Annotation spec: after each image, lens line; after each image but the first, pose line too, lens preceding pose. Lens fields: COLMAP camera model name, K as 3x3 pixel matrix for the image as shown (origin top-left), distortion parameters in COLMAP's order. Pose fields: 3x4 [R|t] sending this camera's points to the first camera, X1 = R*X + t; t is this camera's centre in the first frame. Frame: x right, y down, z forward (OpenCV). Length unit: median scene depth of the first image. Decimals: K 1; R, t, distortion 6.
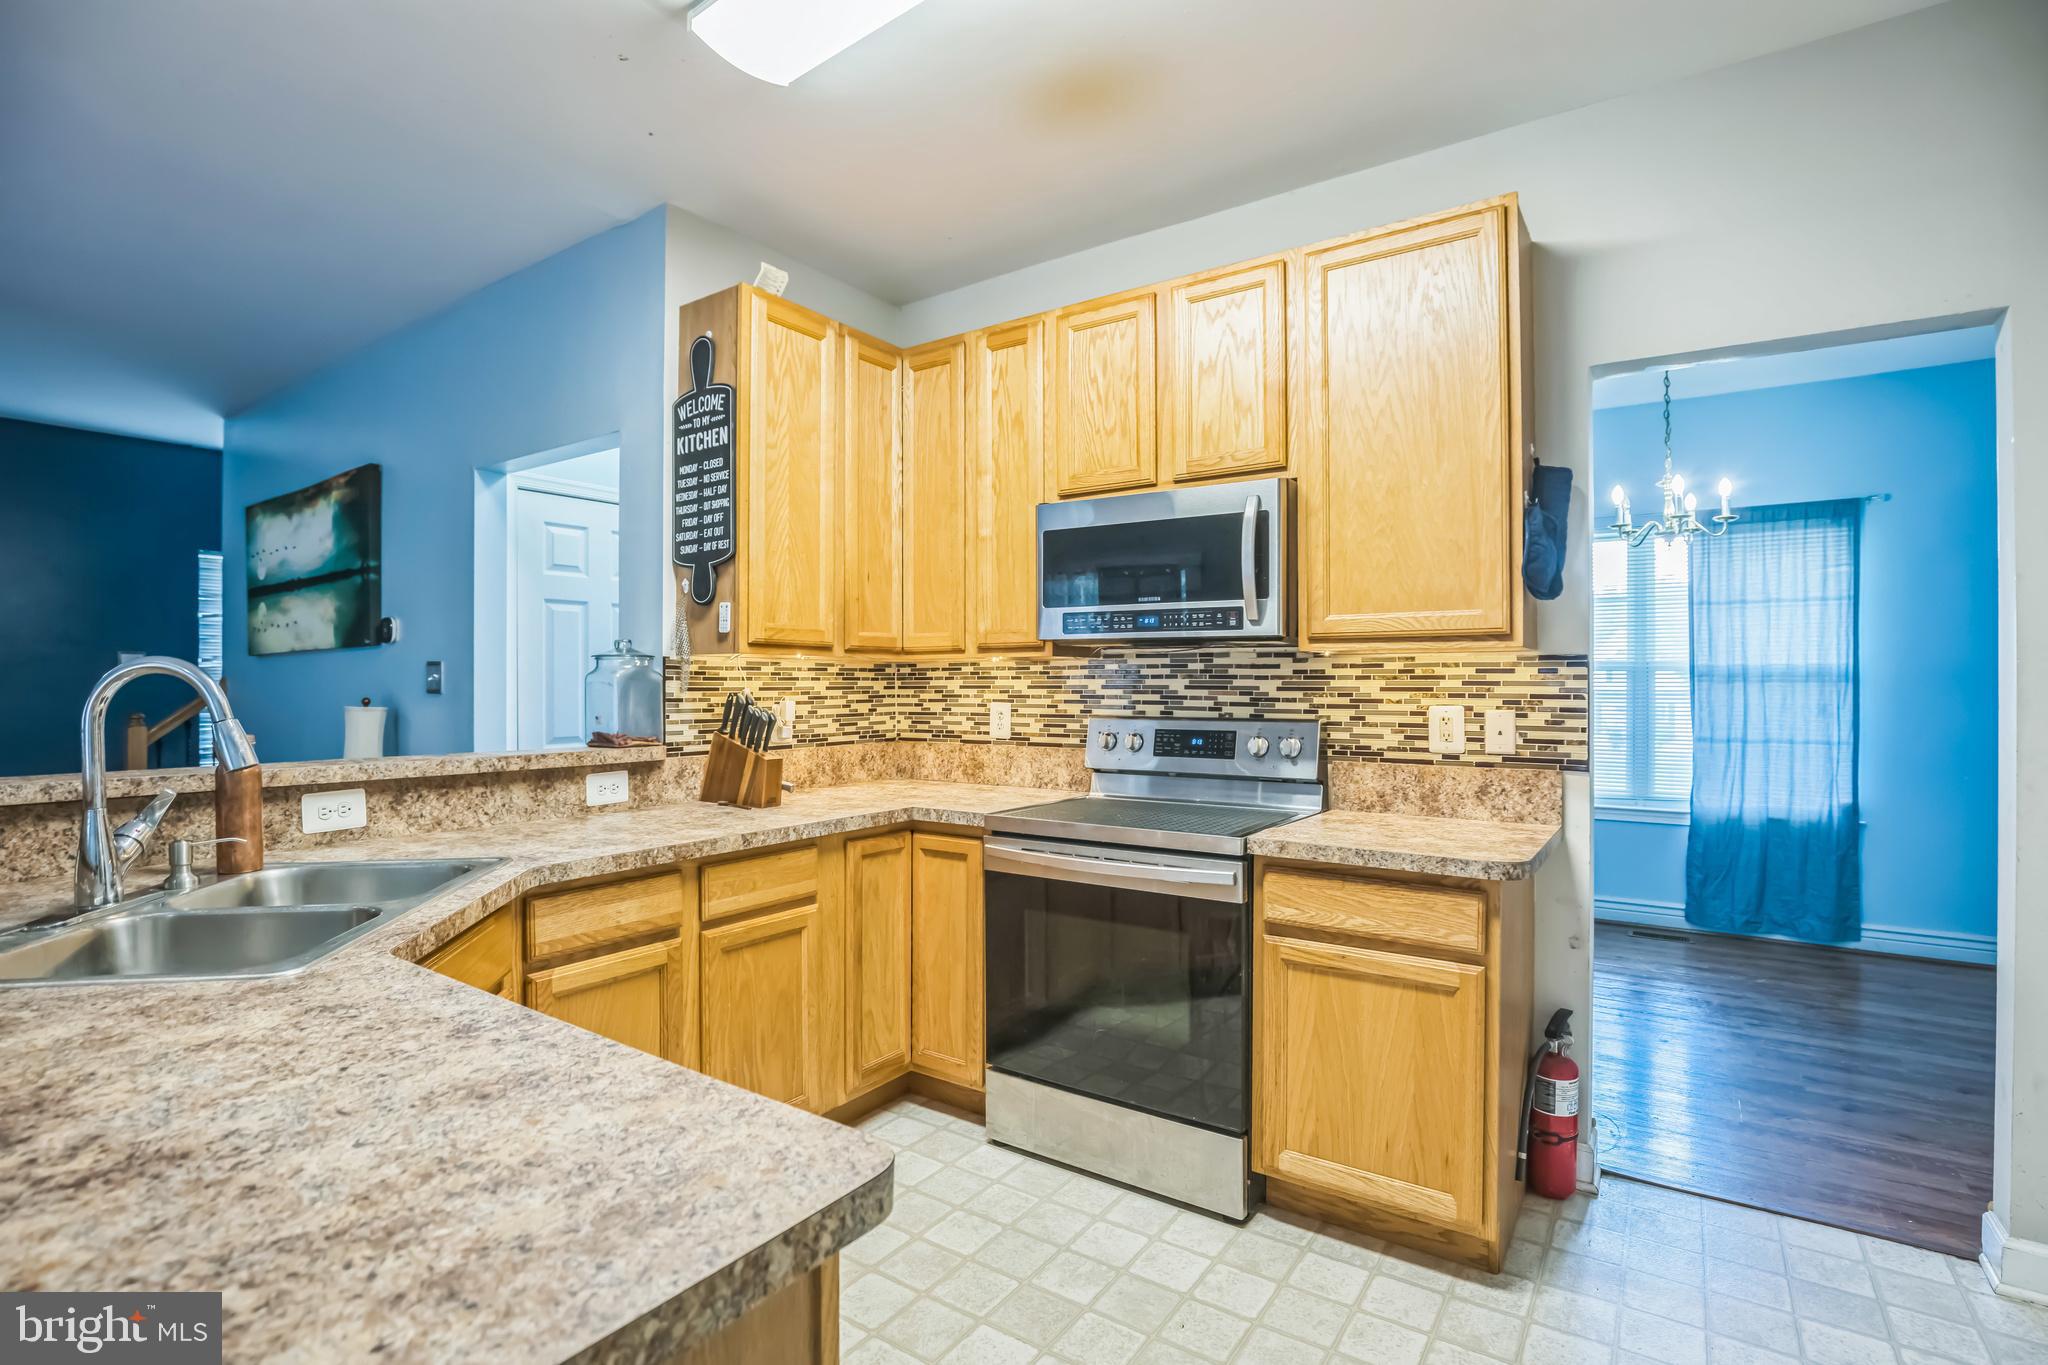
lens RADIAL K [[961.7, 0, 1028.3], [0, 961.7, 682.9], [0, 0, 1]] dist [-0.030949, 0.000546]
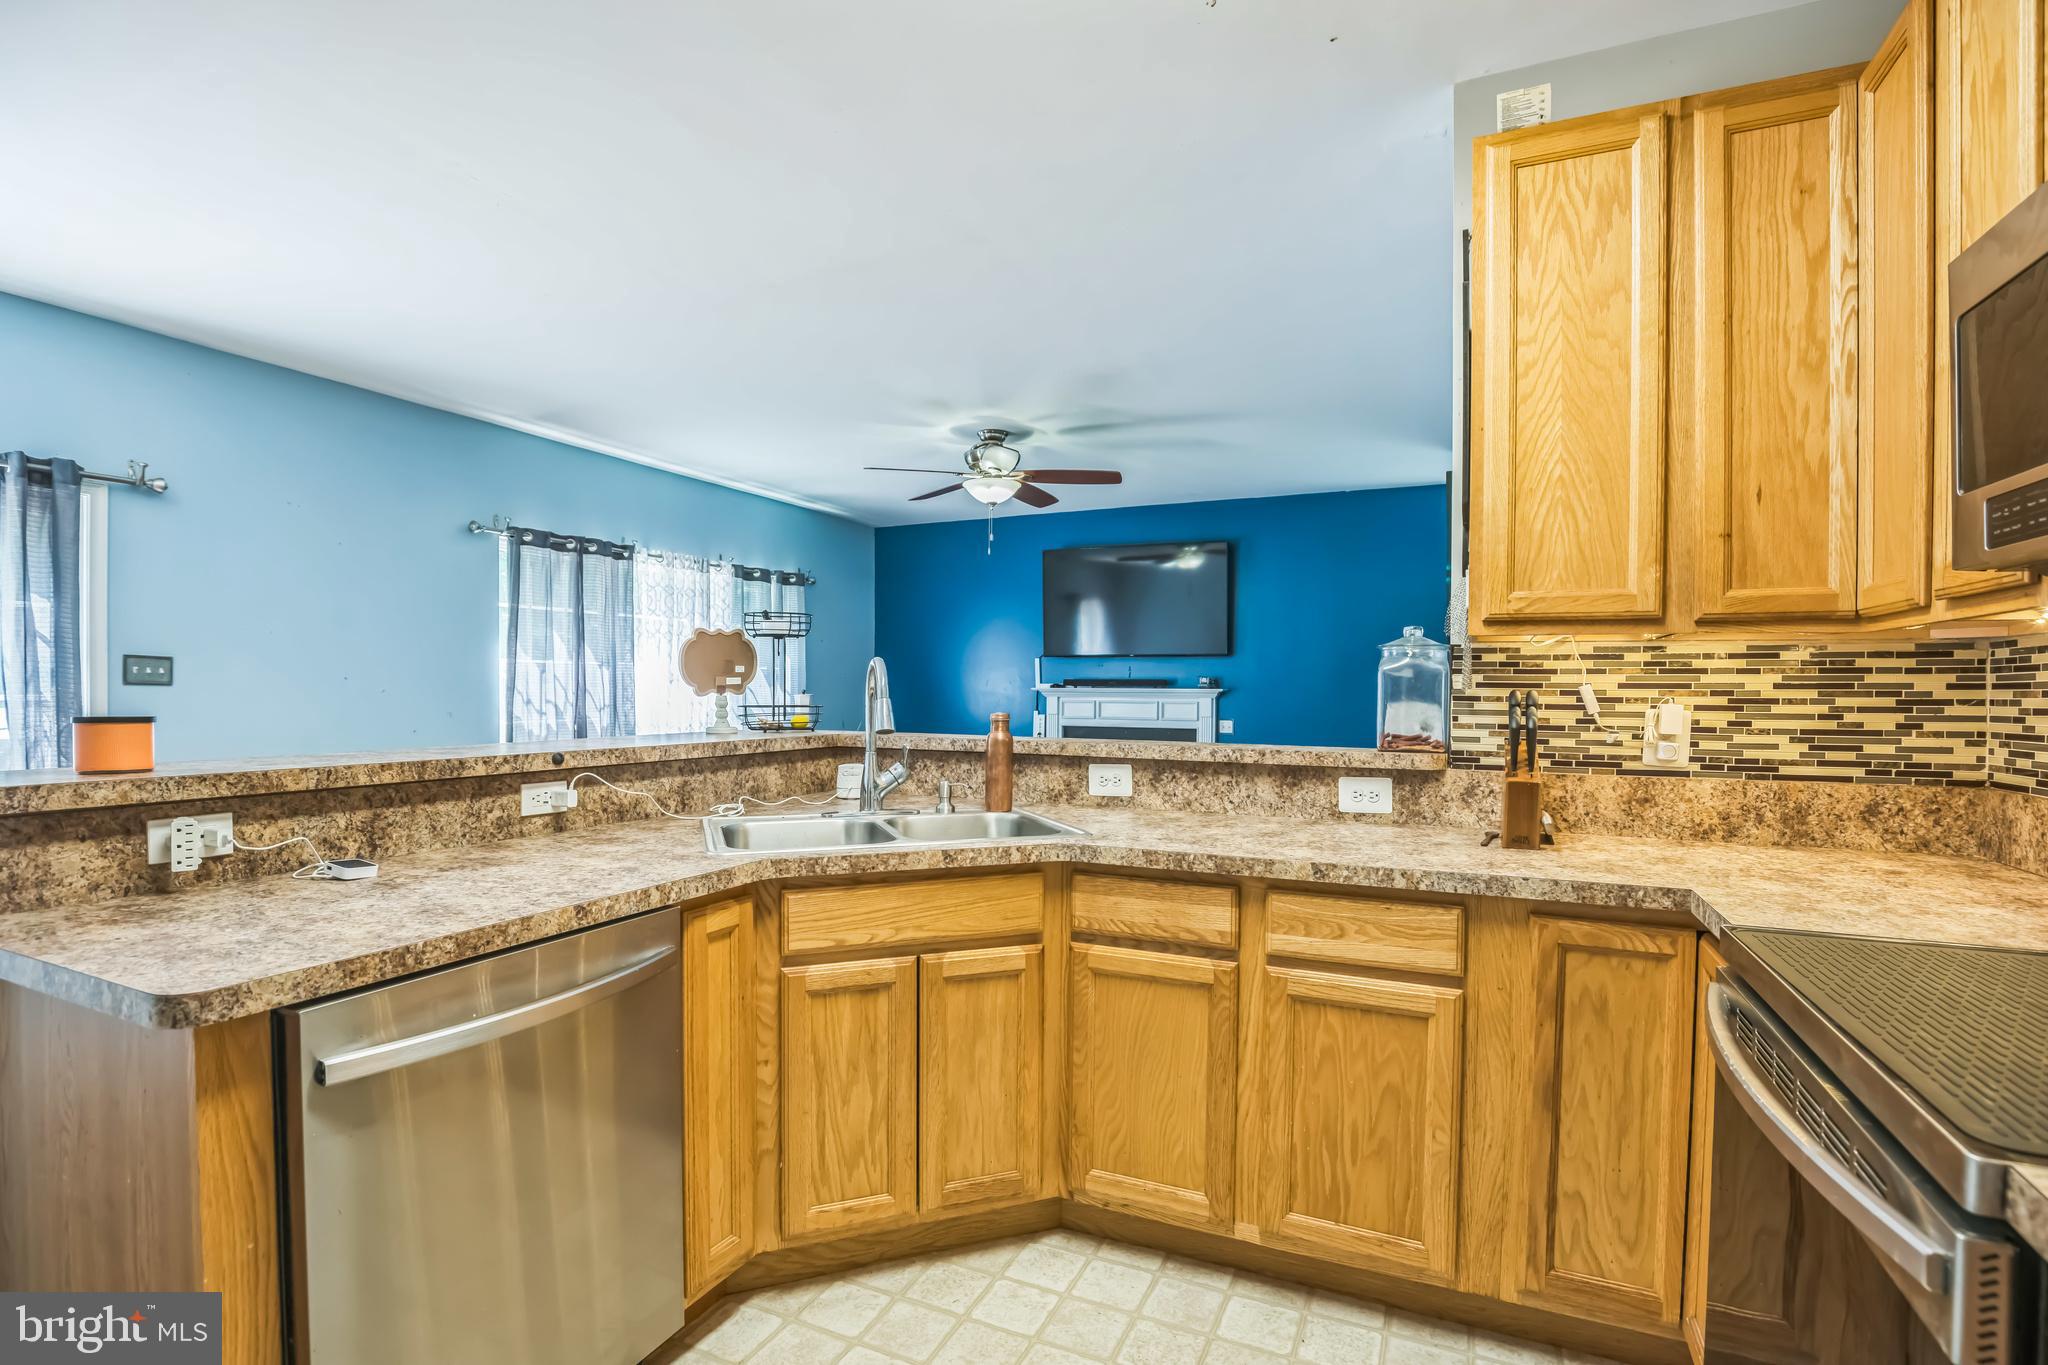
lens RADIAL K [[951.7, 0, 1023.9], [0, 951.7, 704.1], [0, 0, 1]] dist [-0.025834, 0.000427]
pose [[0.168413, 0.018121, -0.985550, 0.345203], [-0.004477, 0.999835, 0.017619, 0.010160], [0.985706, 0.001445, 0.168466, 0.492831]]
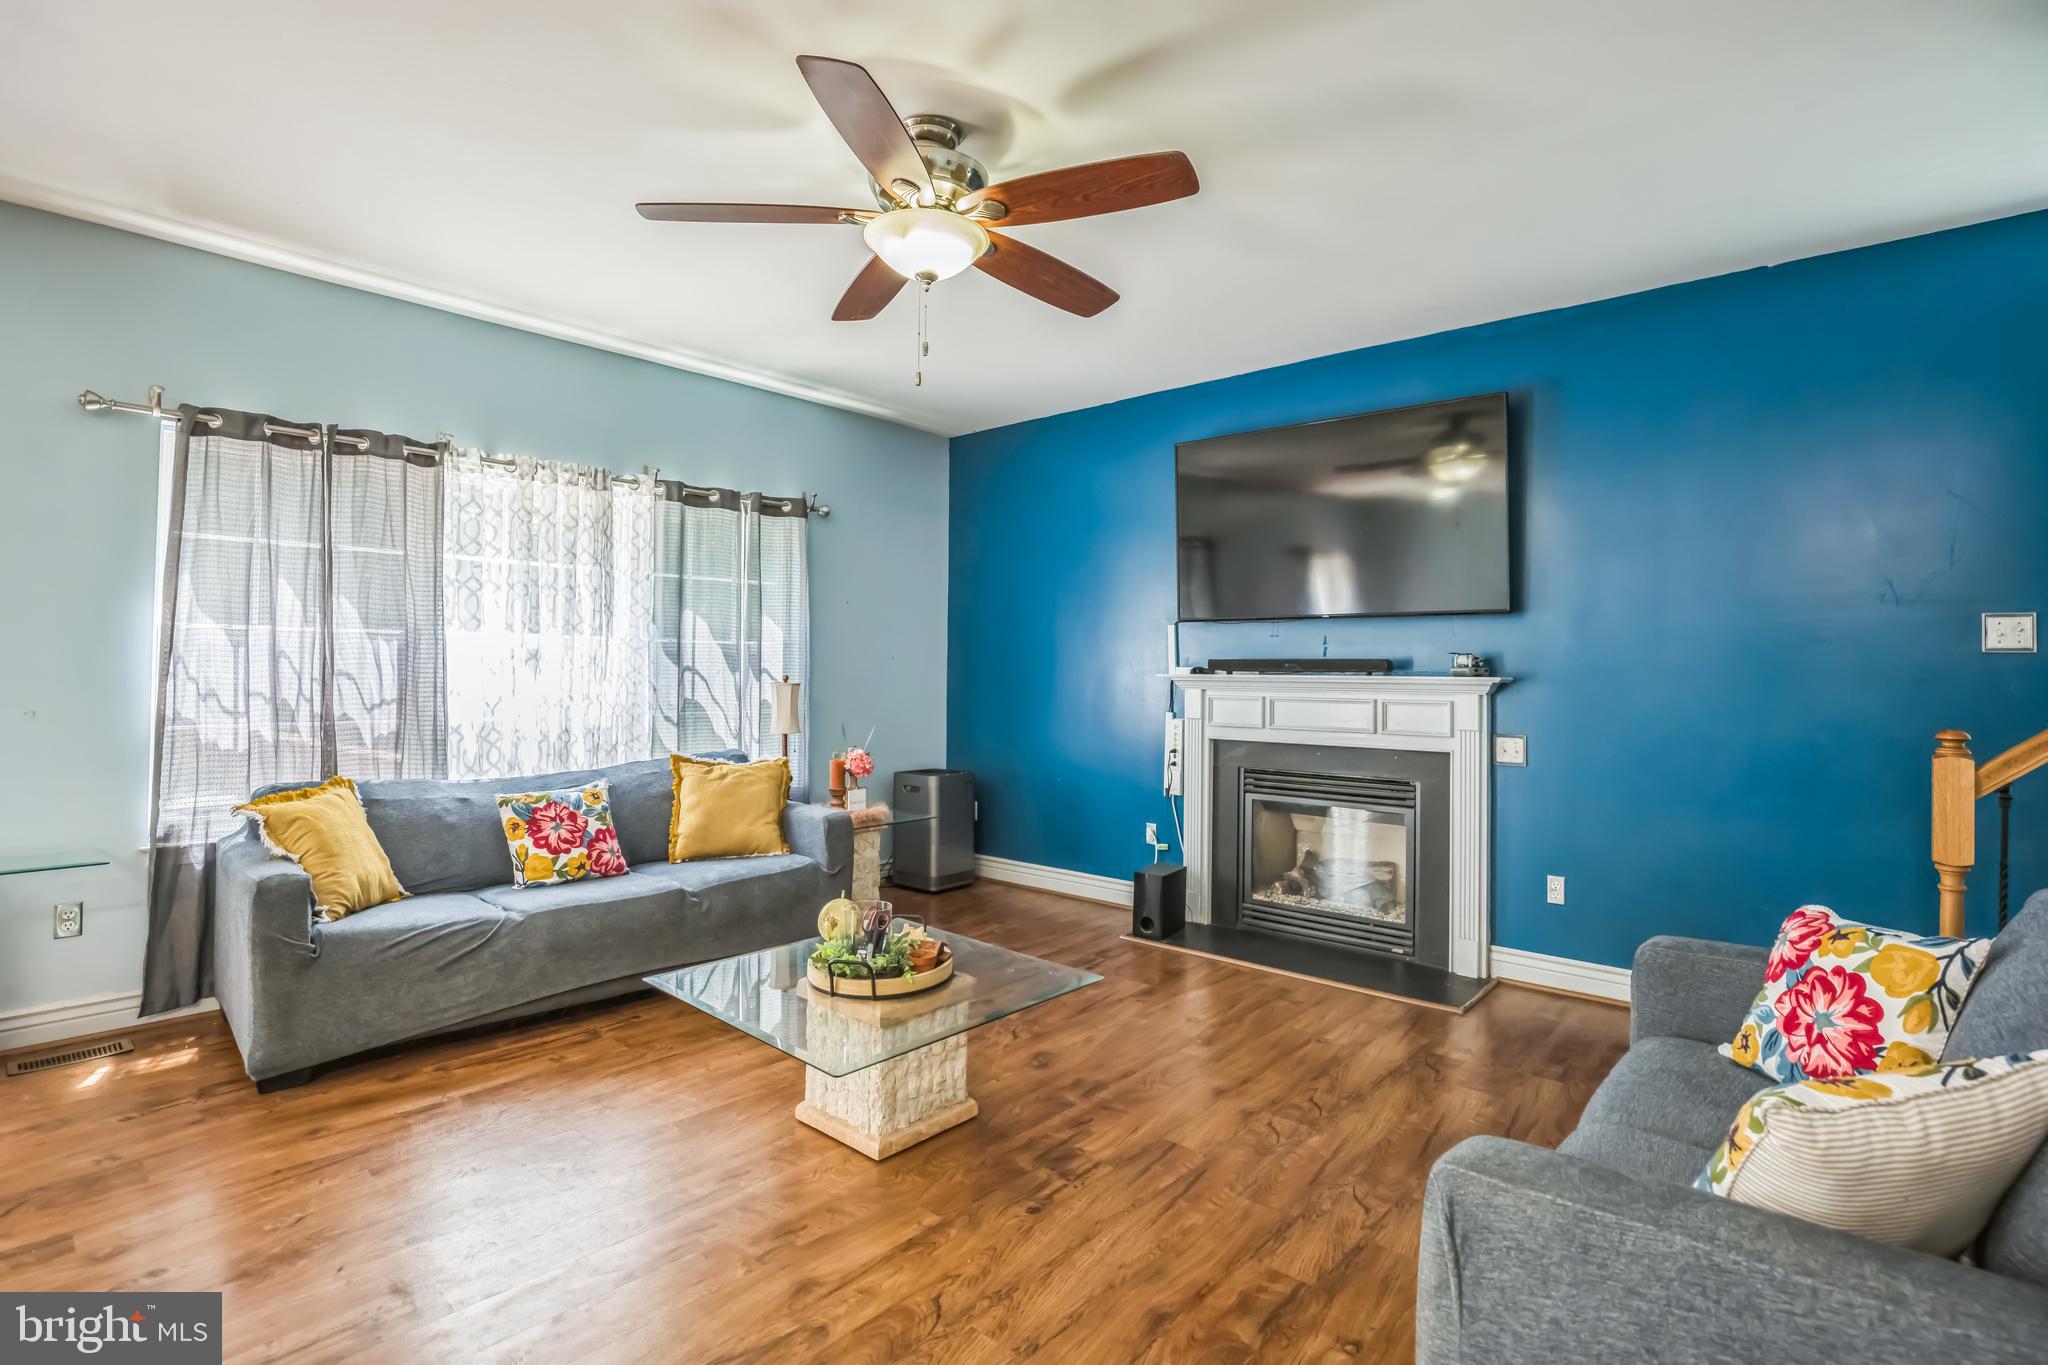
lens RADIAL K [[979.2, 0, 1028.5], [0, 979.2, 646.9], [0, 0, 1]] dist [-0.028255, 0.000053]
pose [[-0.113397, -0.026213, -0.993204, -0.655438], [-0.008018, 0.999644, -0.025467, 0.008579], [0.993517, 0.005076, -0.113566, 0.946820]]
